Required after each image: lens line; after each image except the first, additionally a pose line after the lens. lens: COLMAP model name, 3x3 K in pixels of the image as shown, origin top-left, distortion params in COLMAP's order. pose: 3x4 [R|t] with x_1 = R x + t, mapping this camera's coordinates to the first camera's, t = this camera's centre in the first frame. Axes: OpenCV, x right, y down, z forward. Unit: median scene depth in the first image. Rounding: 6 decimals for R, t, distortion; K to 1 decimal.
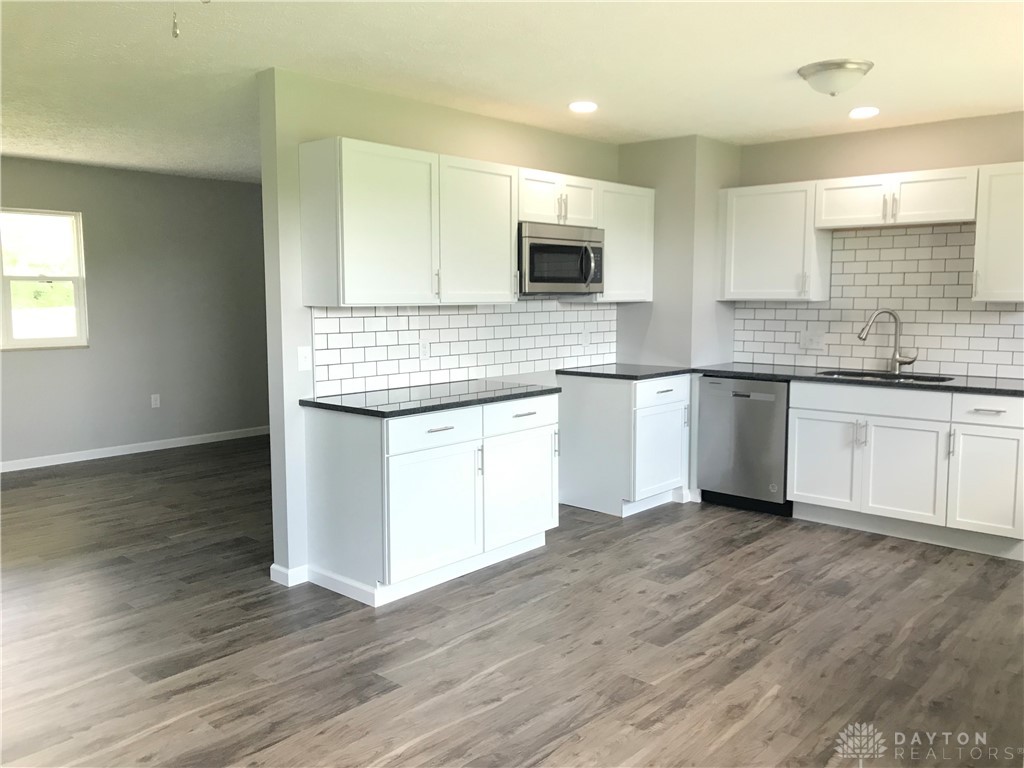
lens RADIAL K [[829.3, 0, 506.4], [0, 829.3, 381.8], [0, 0, 1]] dist [0.055521, -0.071642]
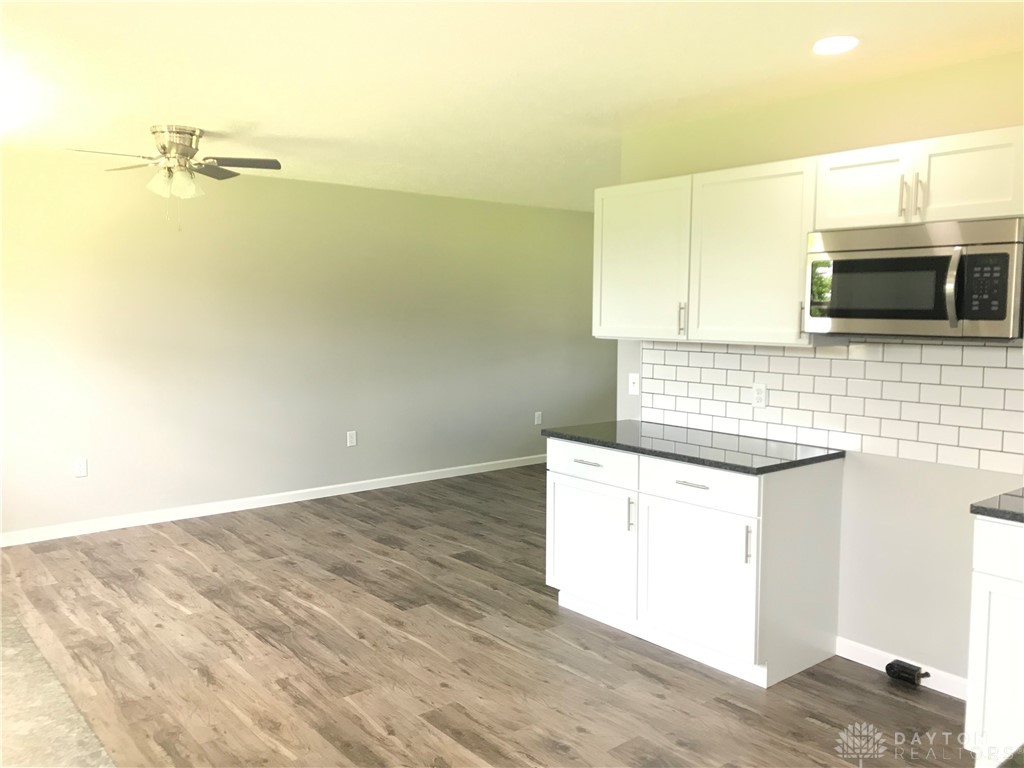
lens RADIAL K [[829.3, 0, 506.4], [0, 829.3, 381.8], [0, 0, 1]] dist [0.055521, -0.071642]
pose [[-0.146628, 0.087251, -0.985336, 1.011293], [-0.114138, 0.987957, 0.104468, -0.147031], [0.982585, 0.127783, -0.134904, 1.130954]]
